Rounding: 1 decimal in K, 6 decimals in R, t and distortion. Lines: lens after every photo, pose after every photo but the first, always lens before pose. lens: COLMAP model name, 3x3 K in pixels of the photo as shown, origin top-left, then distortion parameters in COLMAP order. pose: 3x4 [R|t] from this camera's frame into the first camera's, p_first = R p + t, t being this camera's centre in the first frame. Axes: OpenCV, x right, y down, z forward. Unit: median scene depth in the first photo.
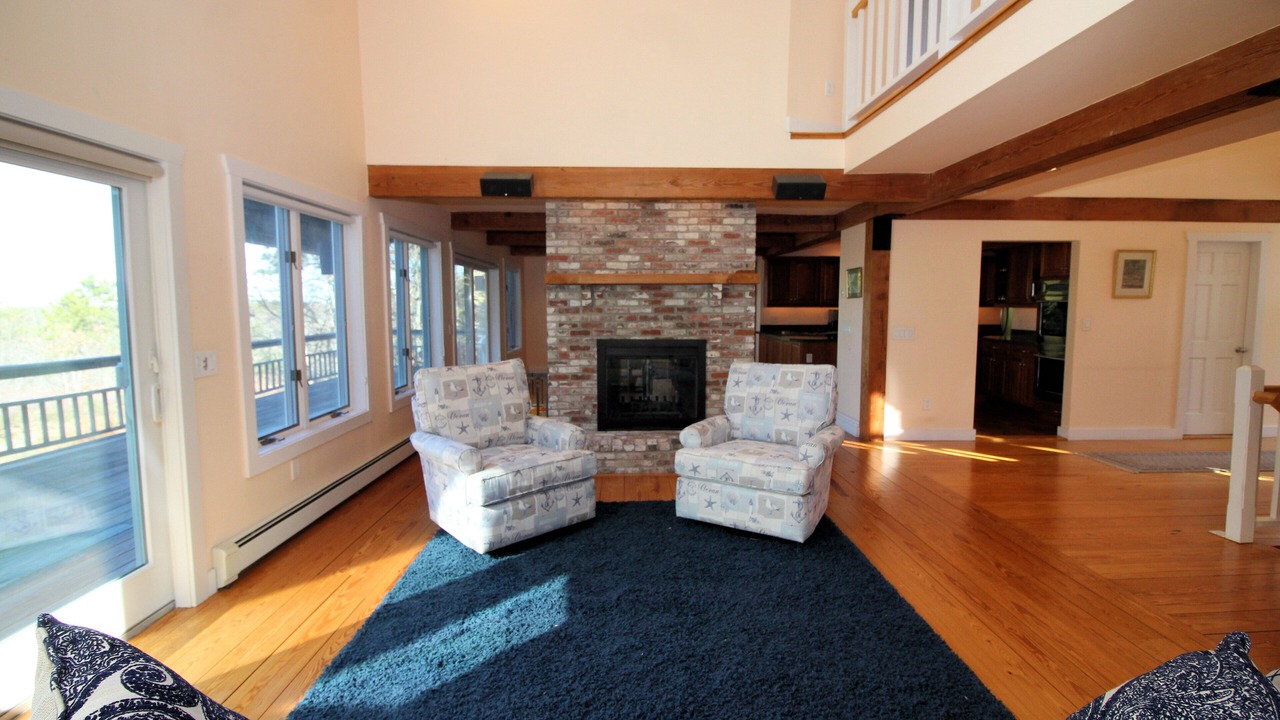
lens RADIAL K [[601.2, 0, 646.7], [0, 601.2, 357.1], [0, 0, 1]] dist [0.000951, -0.014481]
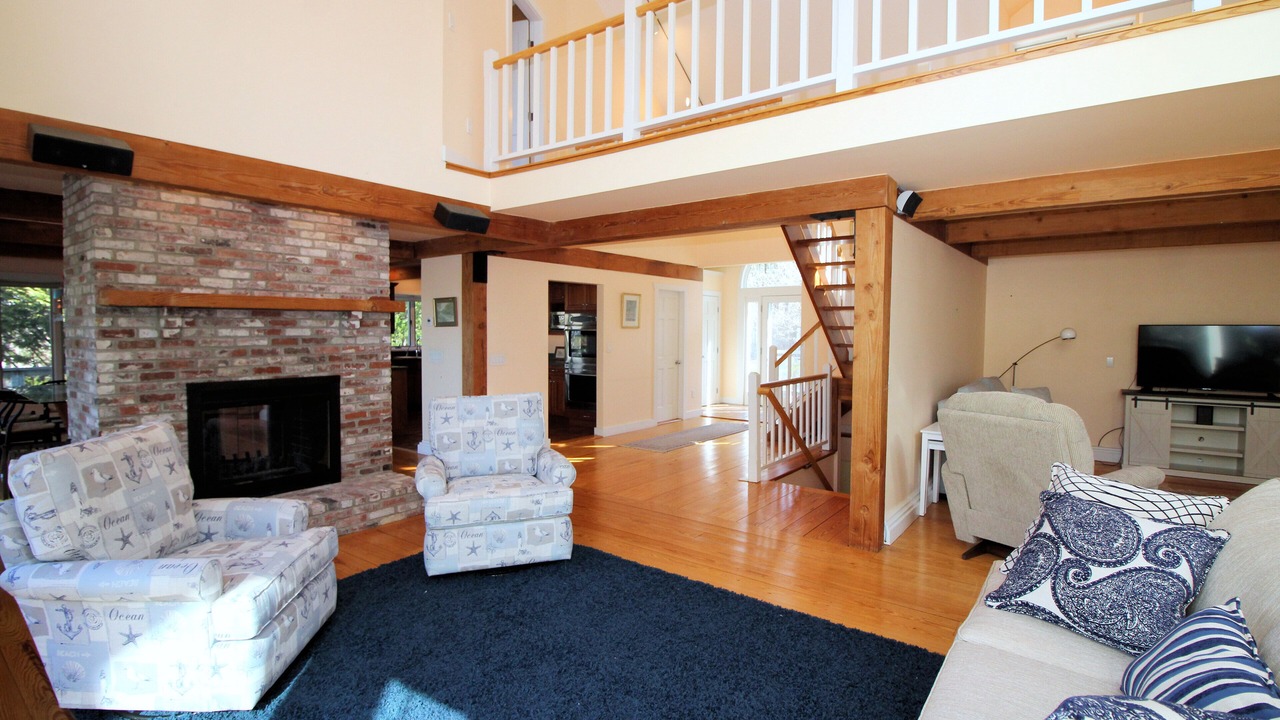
lens RADIAL K [[601.2, 0, 646.7], [0, 601.2, 357.1], [0, 0, 1]] dist [0.000951, -0.014481]
pose [[0.625975, -0.032588, 0.779162, -0.296856], [0.063380, 0.997947, -0.009181, -0.019857], [-0.777263, 0.055131, 0.626755, 0.124557]]
